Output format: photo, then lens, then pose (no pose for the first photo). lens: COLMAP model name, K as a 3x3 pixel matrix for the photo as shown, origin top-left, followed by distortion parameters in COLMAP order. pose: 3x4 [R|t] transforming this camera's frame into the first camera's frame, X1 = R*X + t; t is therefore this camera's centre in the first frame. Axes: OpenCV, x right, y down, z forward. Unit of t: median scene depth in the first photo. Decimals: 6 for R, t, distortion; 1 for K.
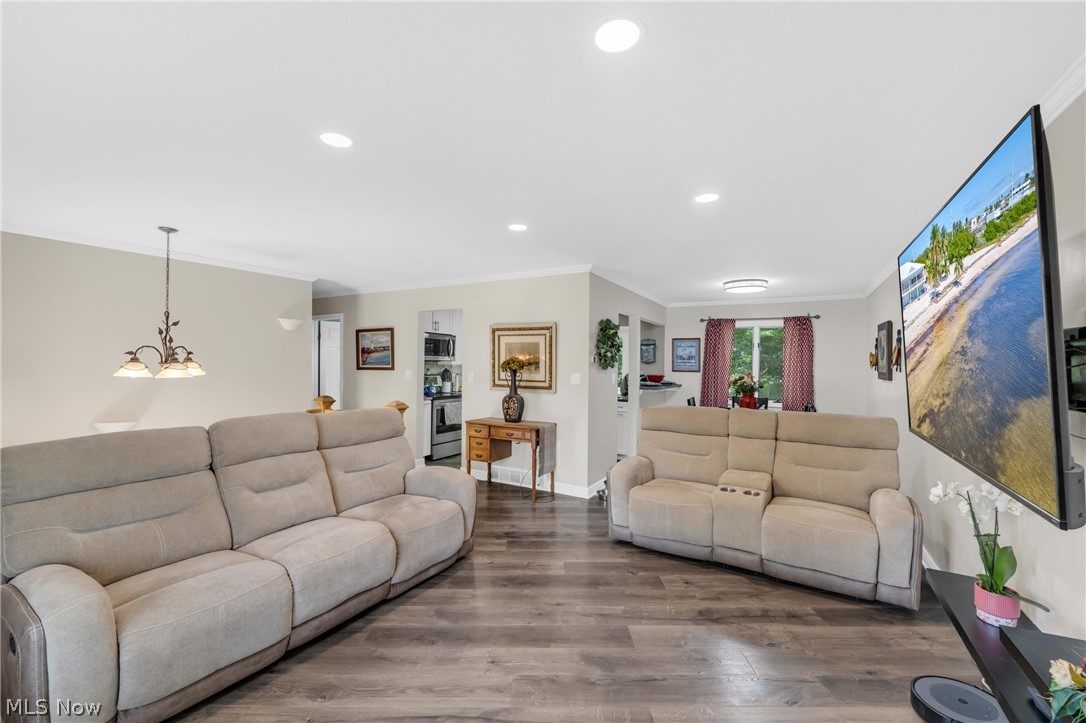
lens RADIAL K [[453.7, 0, 543.0], [0, 453.7, 361.5], [0, 0, 1]] dist [0.000718, -0.000090]
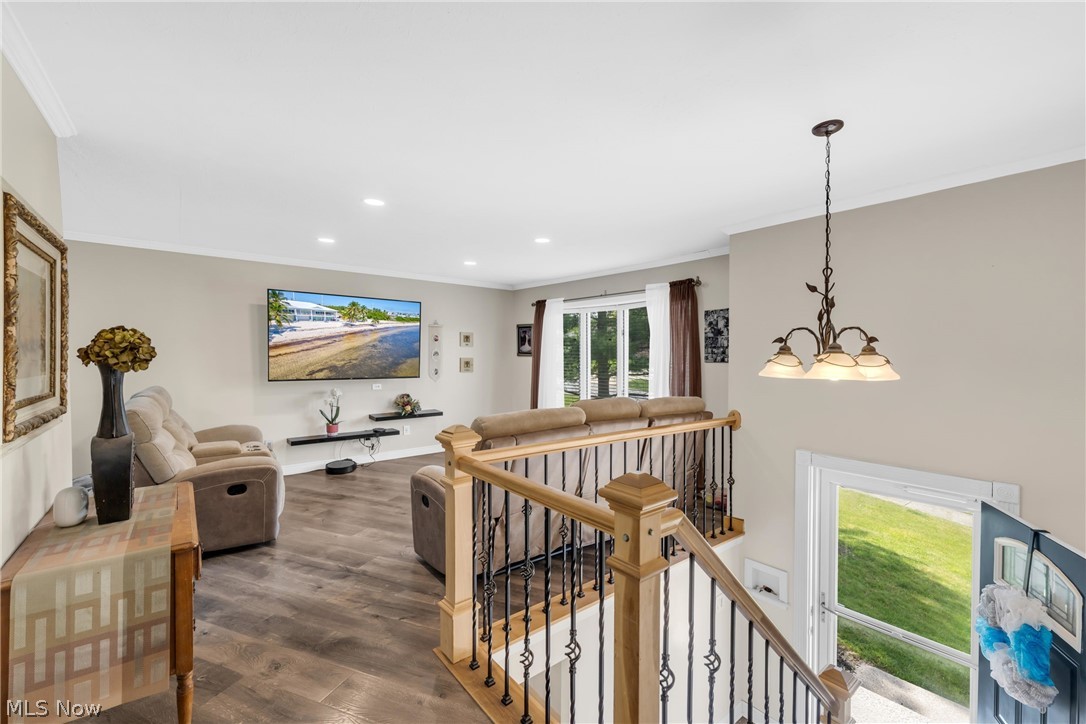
lens RADIAL K [[453.7, 0, 543.0], [0, 453.7, 362.0], [0, 0, 1]] dist [0.000718, -0.000090]
pose [[-0.928583, -0.011370, 0.370952, -0.707922], [-0.003938, 0.999776, 0.020785, 0.004509], [-0.371105, 0.017840, -0.928420, 1.680682]]
